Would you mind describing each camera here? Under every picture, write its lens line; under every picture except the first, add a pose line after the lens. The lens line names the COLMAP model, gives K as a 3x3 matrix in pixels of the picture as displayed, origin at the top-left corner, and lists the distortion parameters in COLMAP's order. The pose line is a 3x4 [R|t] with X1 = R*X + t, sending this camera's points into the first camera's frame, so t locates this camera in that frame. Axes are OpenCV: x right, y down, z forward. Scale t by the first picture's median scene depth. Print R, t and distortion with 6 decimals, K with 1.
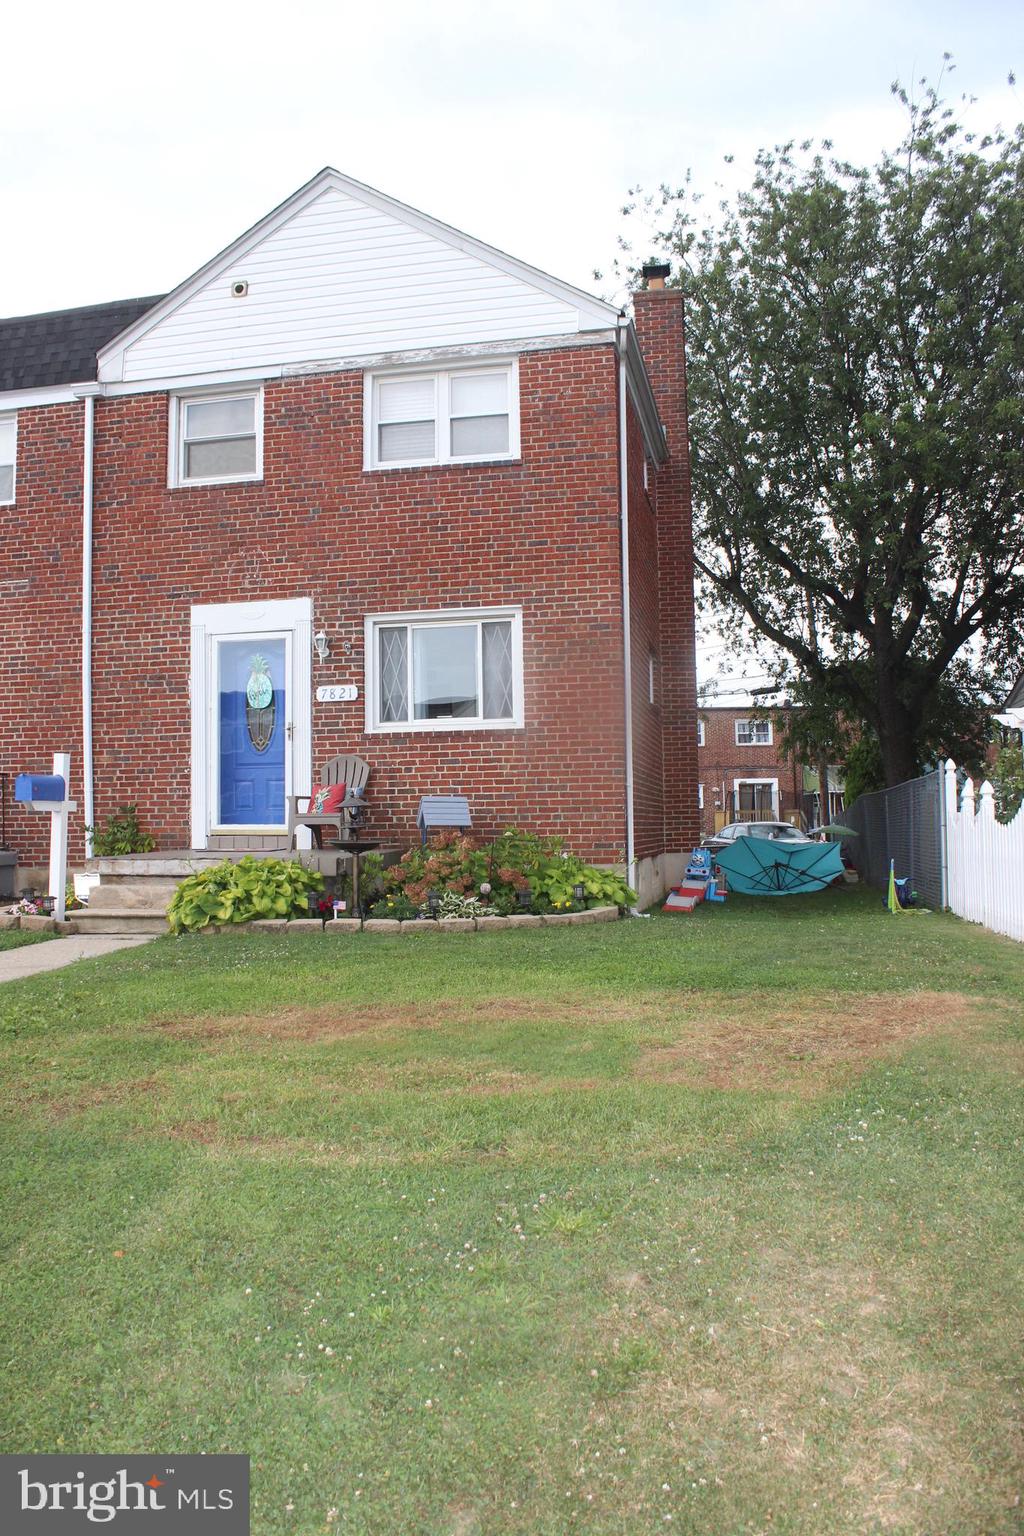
lens RADIAL K [[1266.7, 0, 502.6], [0, 1266.7, 775.2], [0, 0, 1]] dist [-0.162930, 0.158797]
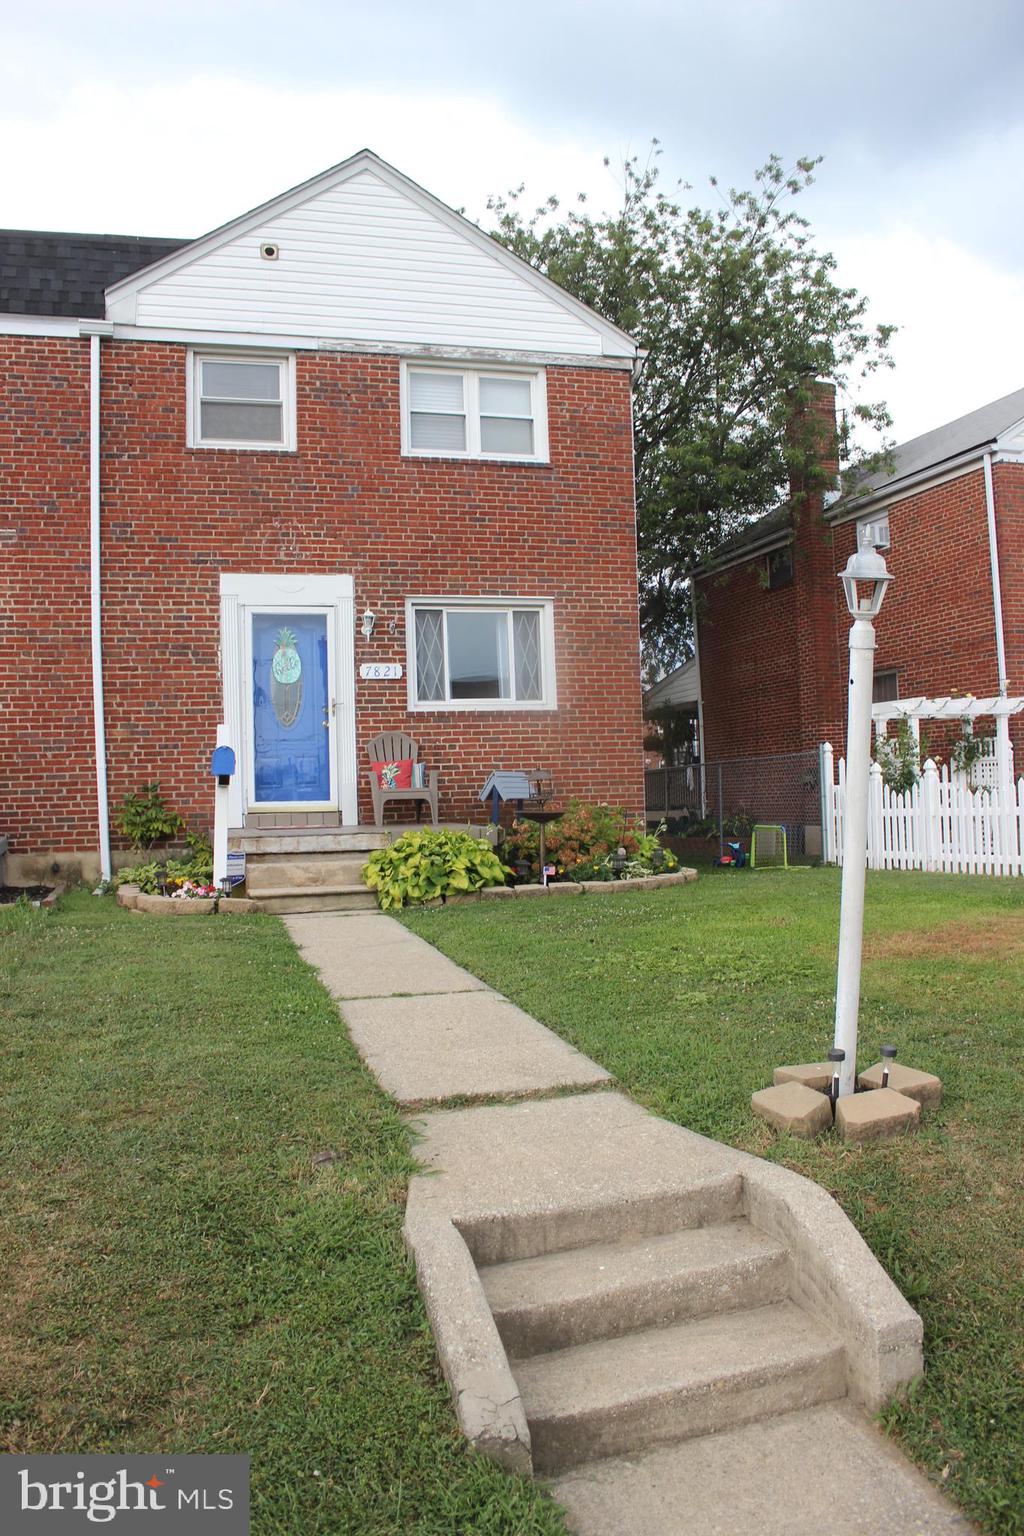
lens RADIAL K [[1266.7, 0, 502.6], [0, 1266.7, 775.2], [0, 0, 1]] dist [-0.162930, 0.158797]
pose [[0.877622, -0.001628, 0.479351, -0.528528], [-0.002162, 0.999971, 0.007356, 0.011075], [-0.479349, -0.007492, 0.877593, 0.058603]]
